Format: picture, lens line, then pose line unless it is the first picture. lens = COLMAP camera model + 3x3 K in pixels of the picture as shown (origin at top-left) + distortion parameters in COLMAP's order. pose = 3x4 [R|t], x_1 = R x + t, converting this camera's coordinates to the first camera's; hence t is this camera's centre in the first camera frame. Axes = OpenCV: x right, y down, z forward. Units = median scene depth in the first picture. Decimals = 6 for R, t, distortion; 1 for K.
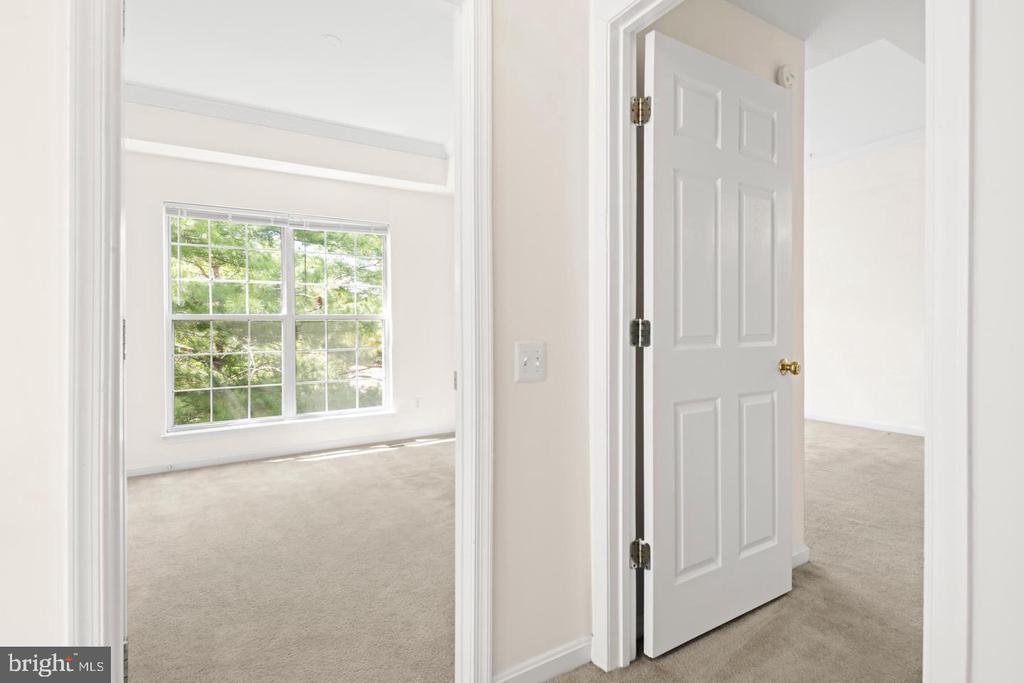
lens RADIAL K [[508.5, 0, 510.3], [0, 508.5, 336.1], [0, 0, 1]] dist [0.019658, -0.013855]
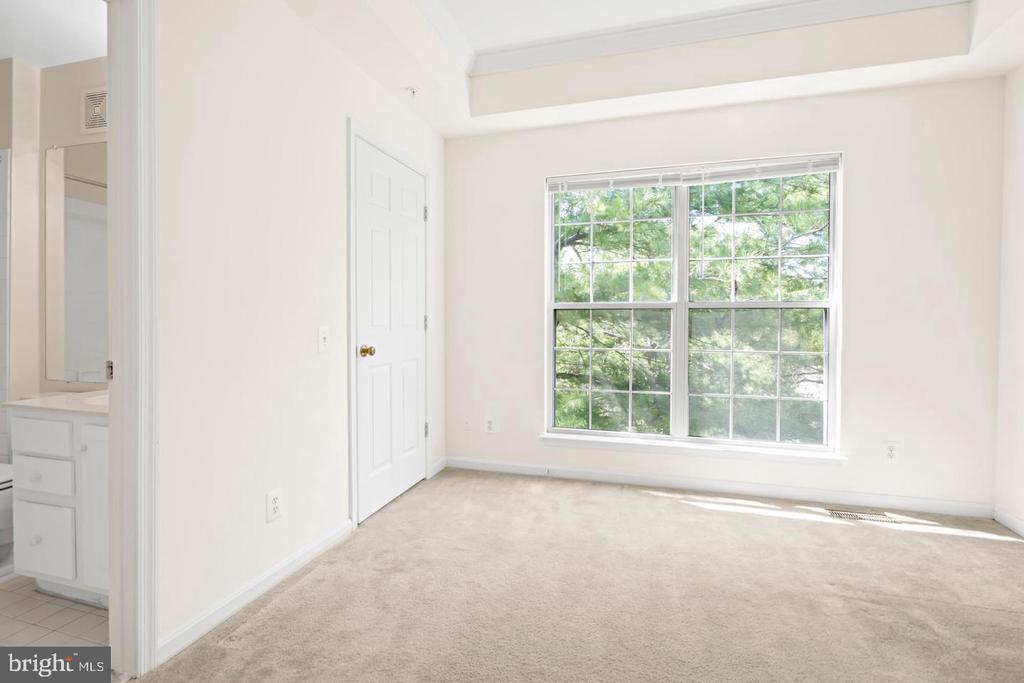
lens RADIAL K [[494.6, 0, 511.6], [0, 494.6, 327.8], [0, 0, 1]] dist [0.020249, -0.013033]
pose [[0.660133, 0.023240, -0.750789, -0.048825], [-0.025718, 0.999635, 0.008330, -0.004159], [0.750708, 0.013810, 0.660489, 0.330950]]
